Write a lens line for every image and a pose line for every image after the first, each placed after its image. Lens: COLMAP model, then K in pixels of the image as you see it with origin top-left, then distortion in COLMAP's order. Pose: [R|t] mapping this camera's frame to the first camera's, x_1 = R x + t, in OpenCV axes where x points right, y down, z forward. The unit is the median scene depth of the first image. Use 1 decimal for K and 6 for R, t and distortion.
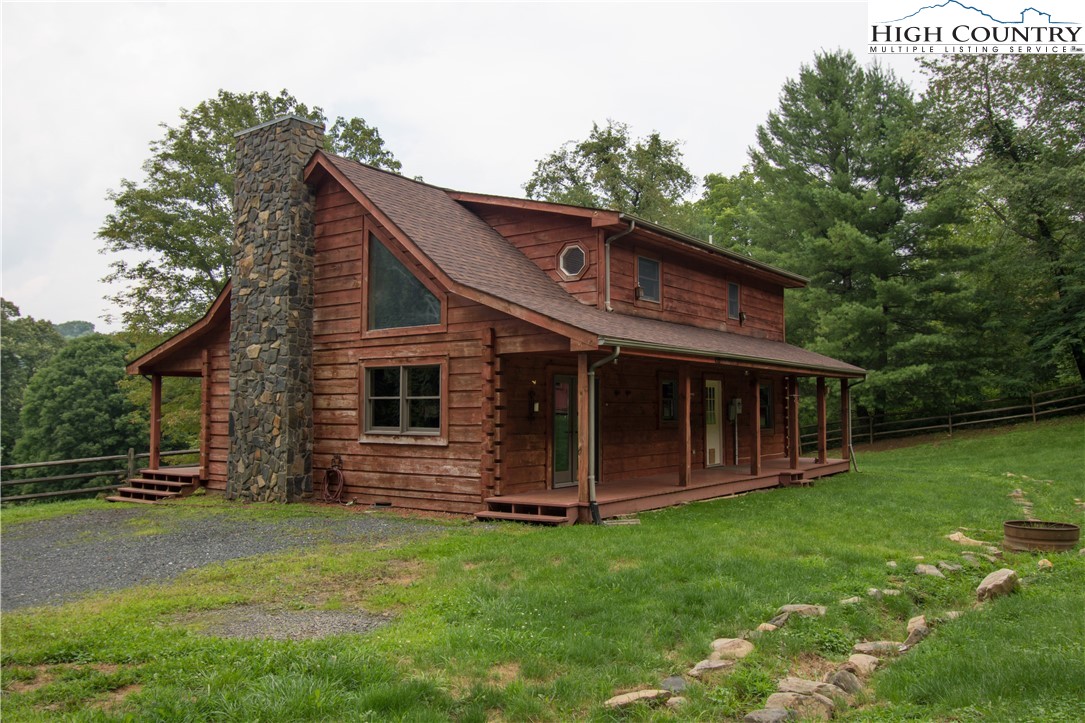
lens RADIAL K [[775.4, 0, 542.5], [0, 775.4, 361.5], [0, 0, 1]] dist [0.001209, 0.000309]
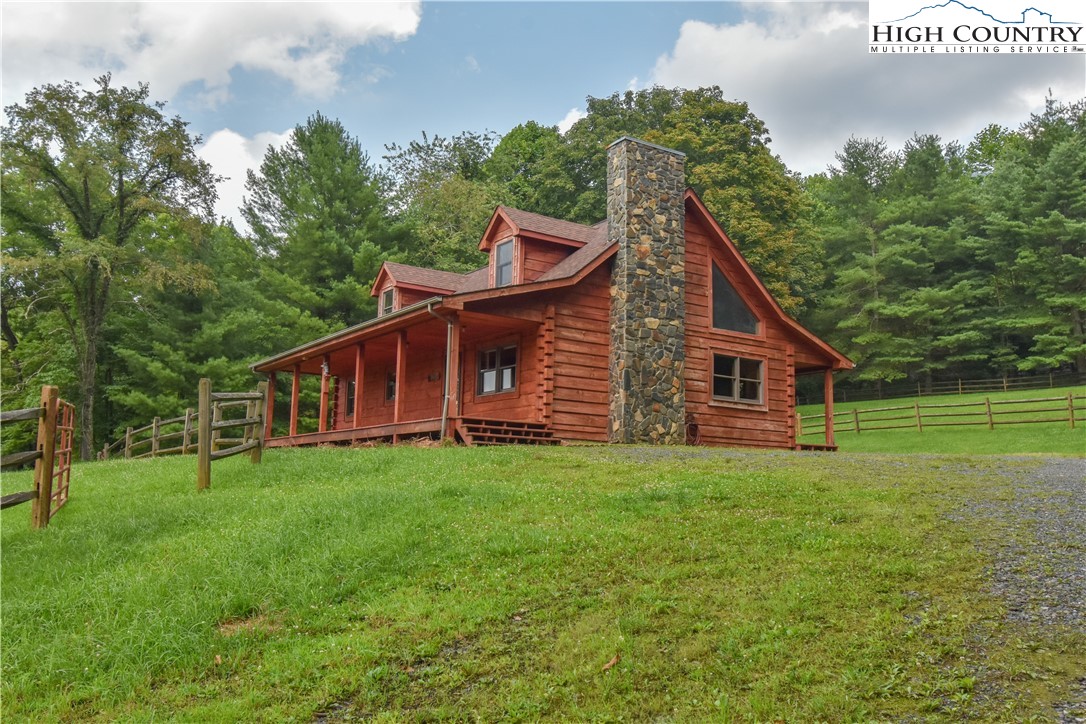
lens RADIAL K [[898.4, 0, 543.0], [0, 898.4, 362.0], [0, 0, 1]] dist [0.000377, 0.000092]
pose [[0.378548, 0.151619, 0.913079, -1.852722], [-0.083288, 0.988070, -0.129542, 0.263840], [-0.921827, -0.027010, 0.386660, 0.654212]]
